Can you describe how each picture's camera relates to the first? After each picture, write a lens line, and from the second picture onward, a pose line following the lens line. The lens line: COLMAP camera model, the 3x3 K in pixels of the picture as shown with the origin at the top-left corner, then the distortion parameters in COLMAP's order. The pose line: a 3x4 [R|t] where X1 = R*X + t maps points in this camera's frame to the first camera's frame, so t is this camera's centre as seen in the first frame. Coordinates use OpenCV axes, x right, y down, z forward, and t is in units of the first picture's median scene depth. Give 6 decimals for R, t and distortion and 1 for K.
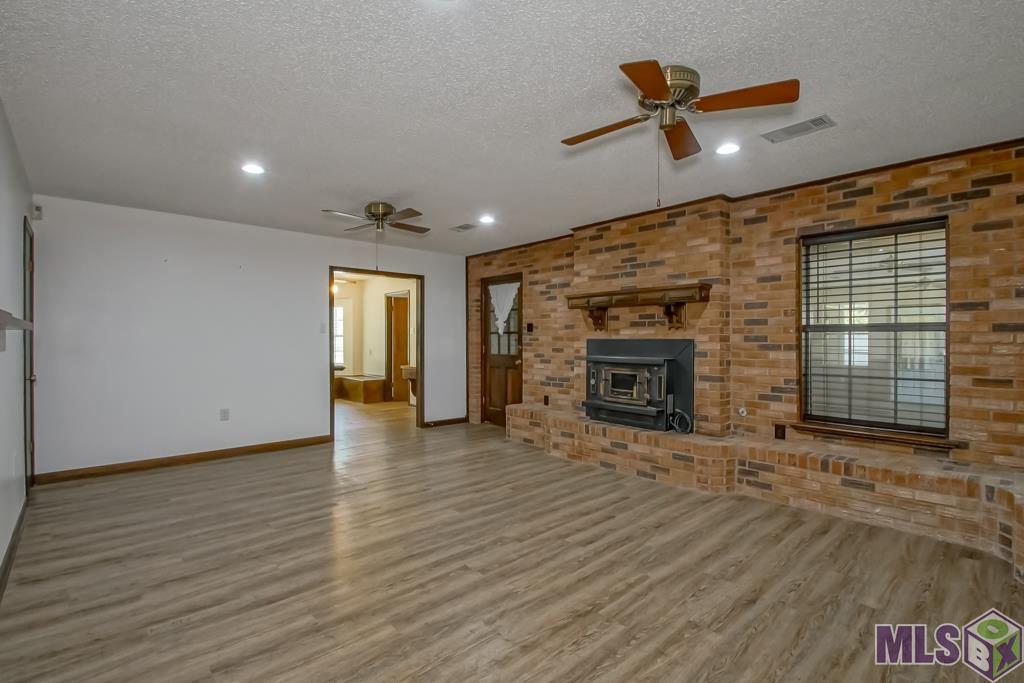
lens RADIAL K [[475.6, 0, 510.0], [0, 475.6, 335.3], [0, 0, 1]] dist [0.019094, -0.023334]
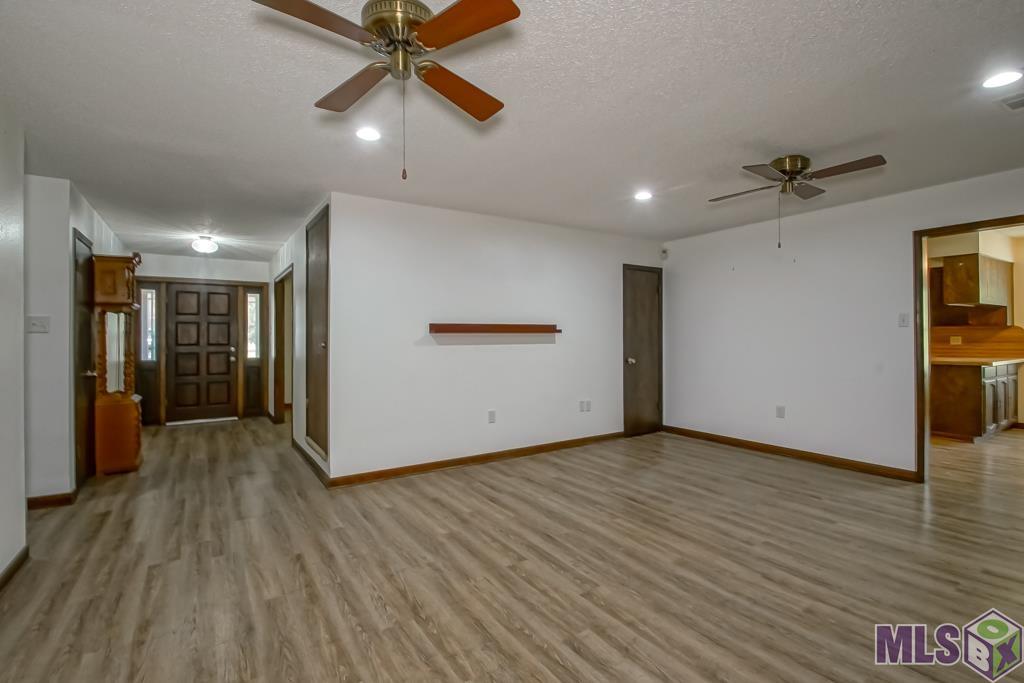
lens RADIAL K [[475.6, 0, 510.0], [0, 475.6, 335.3], [0, 0, 1]] dist [0.019094, -0.023334]
pose [[-0.179908, -0.000168, -0.983683, 0.984963], [0.014212, 0.999895, -0.002770, -0.008970], [0.983581, -0.014478, -0.179887, 1.205715]]
